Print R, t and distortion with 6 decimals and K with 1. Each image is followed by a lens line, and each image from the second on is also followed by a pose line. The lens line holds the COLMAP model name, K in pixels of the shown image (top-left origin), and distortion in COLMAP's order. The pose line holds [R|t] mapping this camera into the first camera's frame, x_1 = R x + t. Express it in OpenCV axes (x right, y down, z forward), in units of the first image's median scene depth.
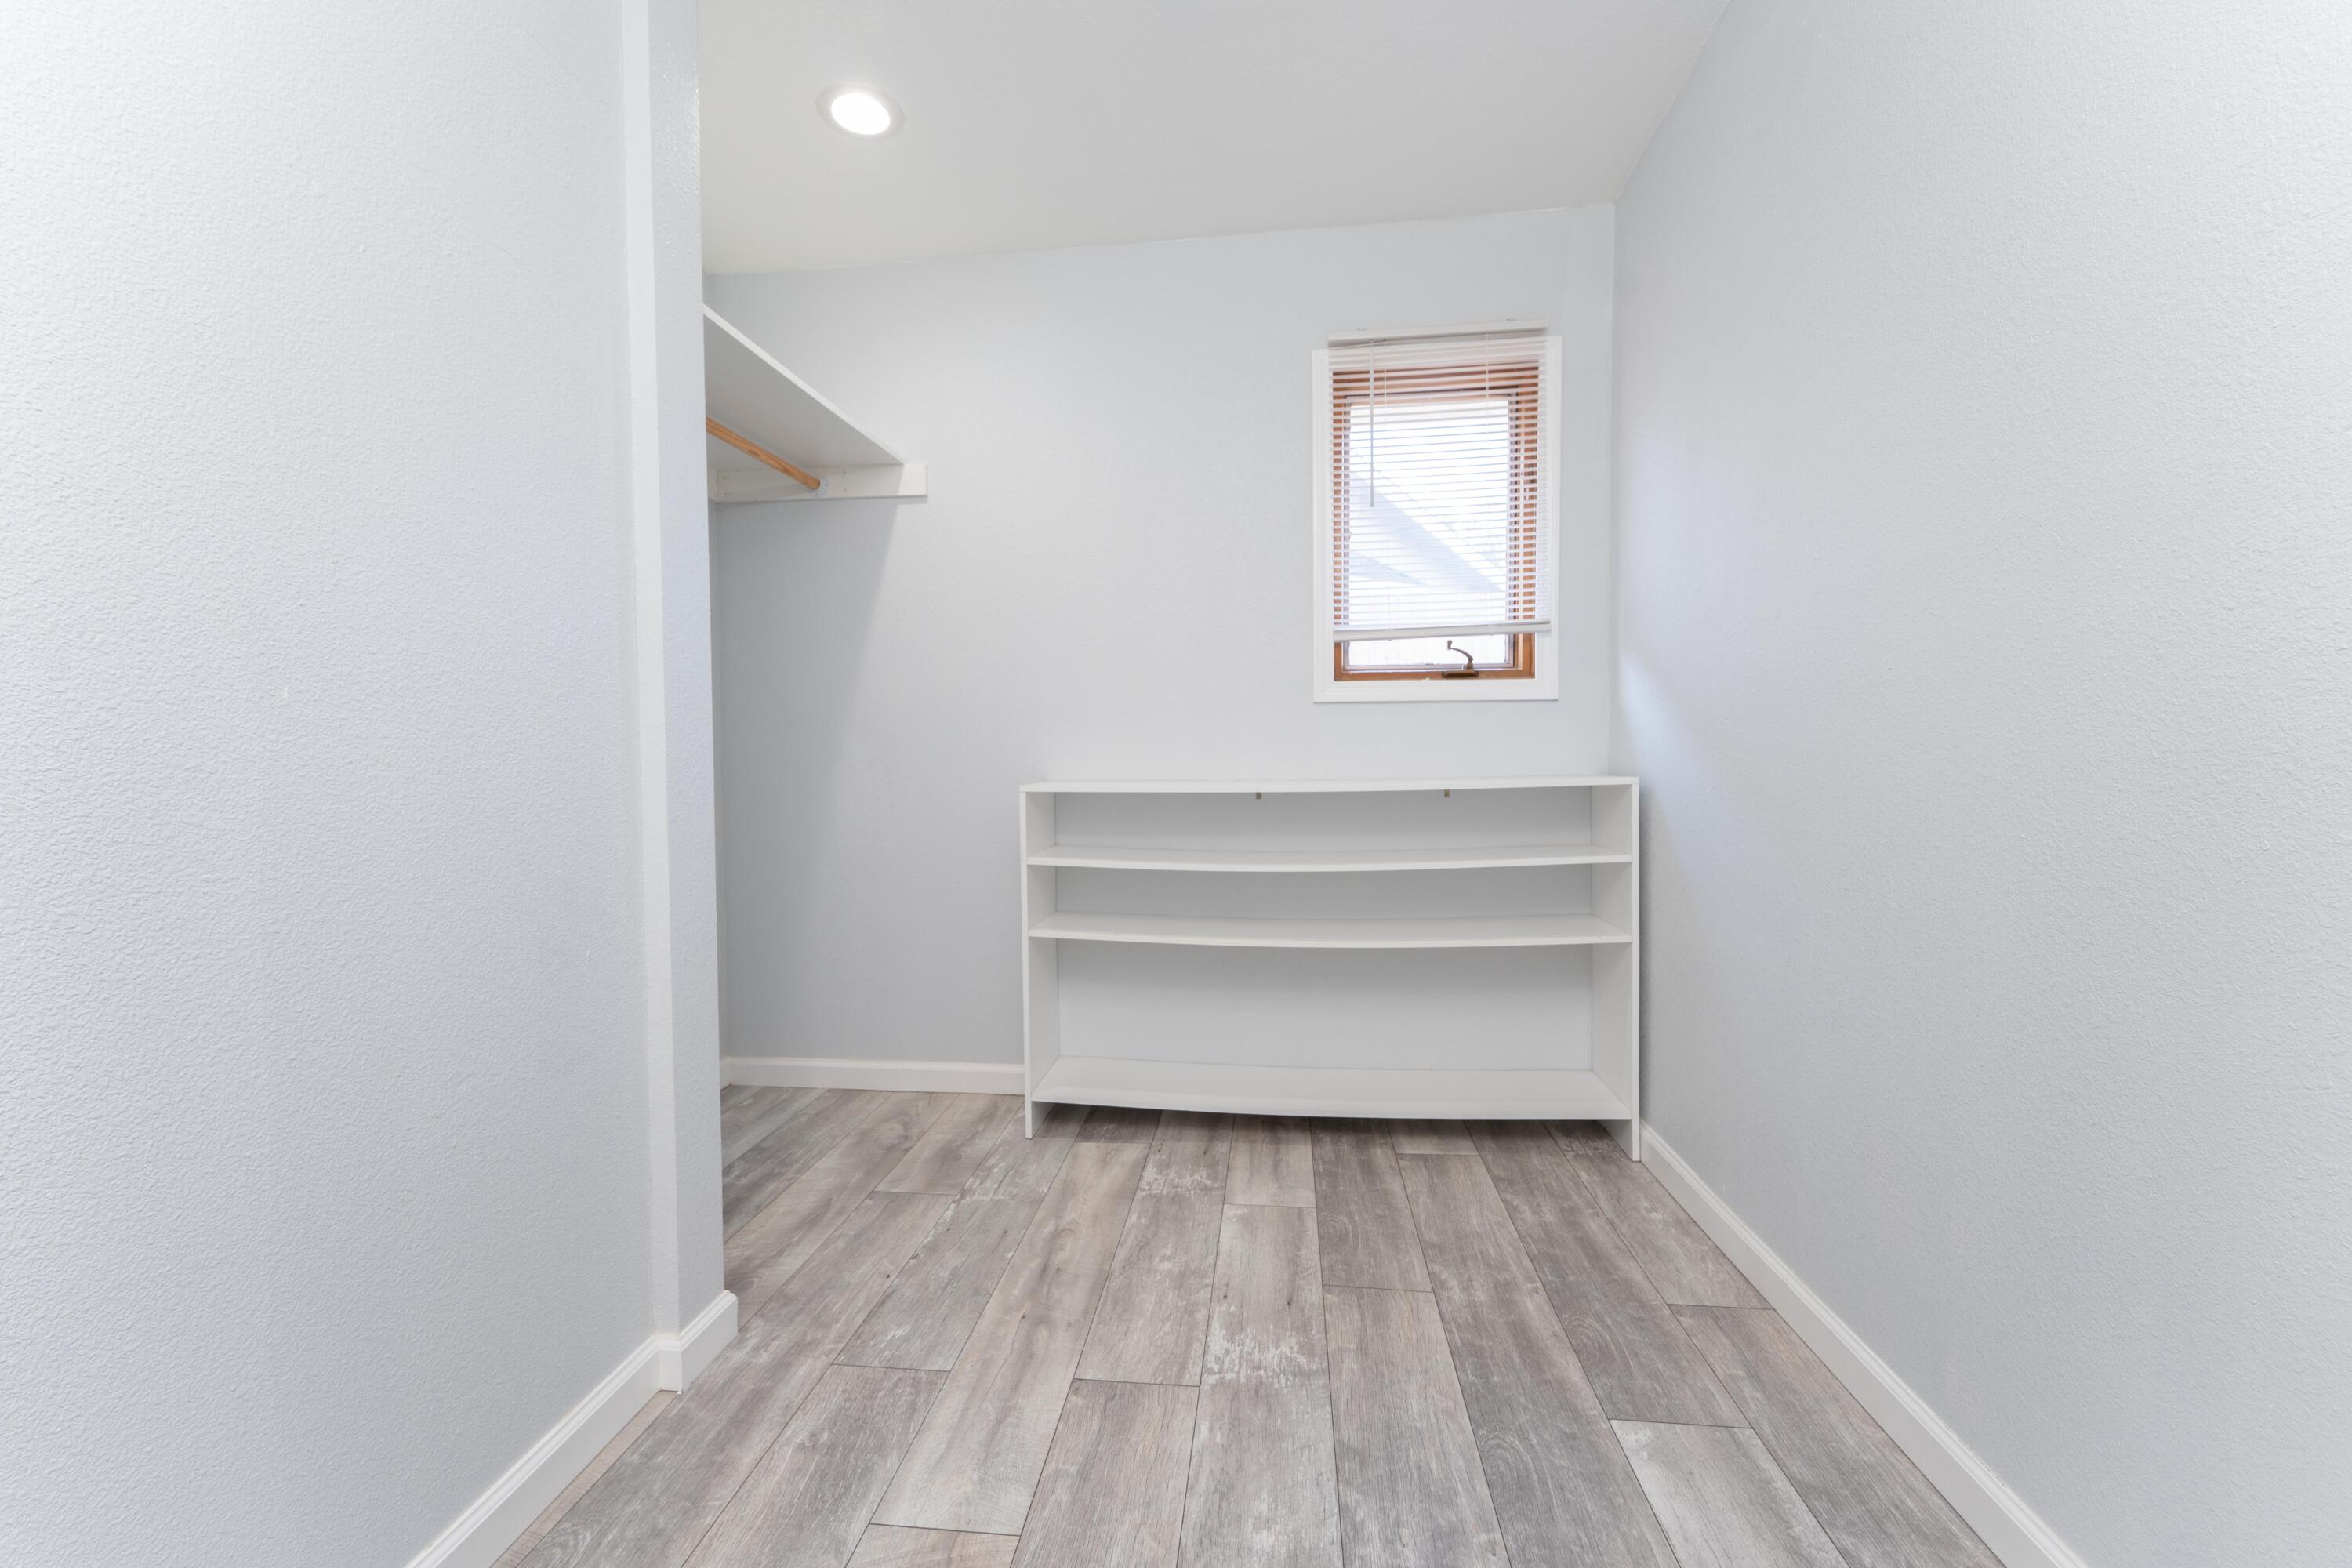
lens RADIAL K [[931.7, 0, 1176.0], [0, 931.7, 784.0], [0, 0, 1]] dist [0.001436, -0.000153]
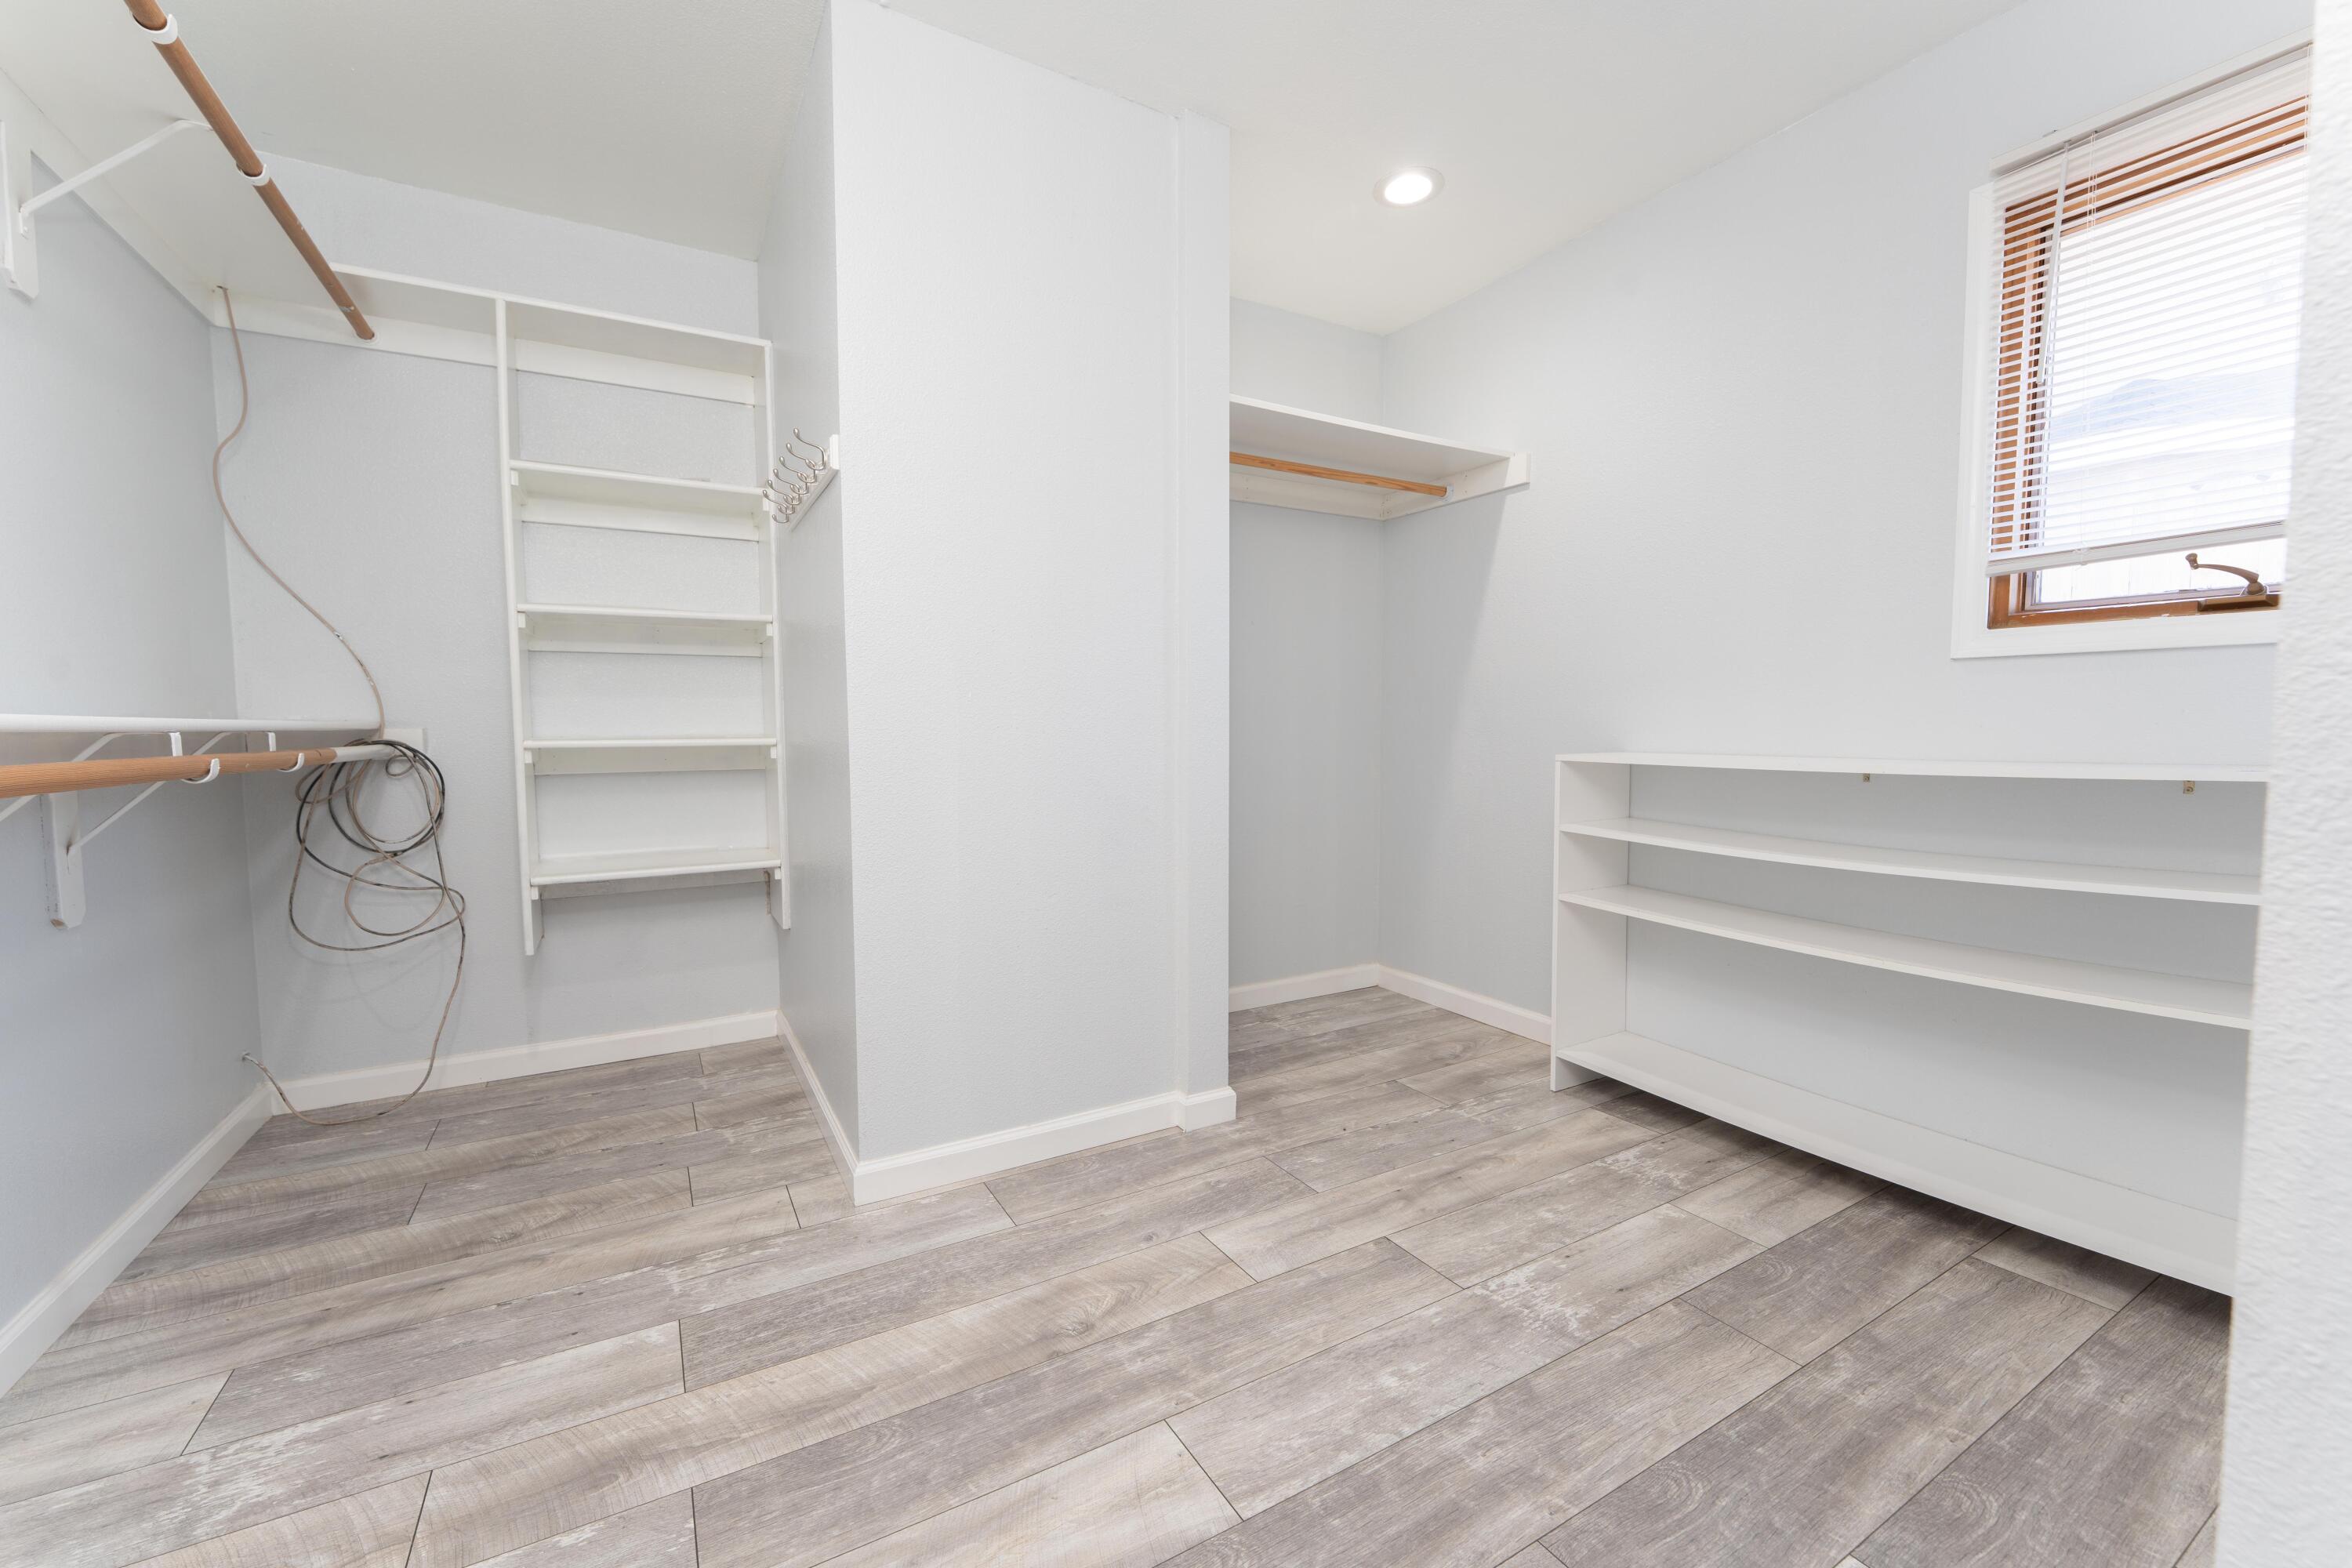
lens RADIAL K [[934.1, 0, 1176.0], [0, 934.1, 784.0], [0, 0, 1]] dist [-0.002975, -0.000347]
pose [[0.598857, 0.056705, -0.798846, 0.477435], [-0.030706, 0.998382, 0.047850, -0.002096], [0.800267, -0.004126, 0.599630, 0.037182]]
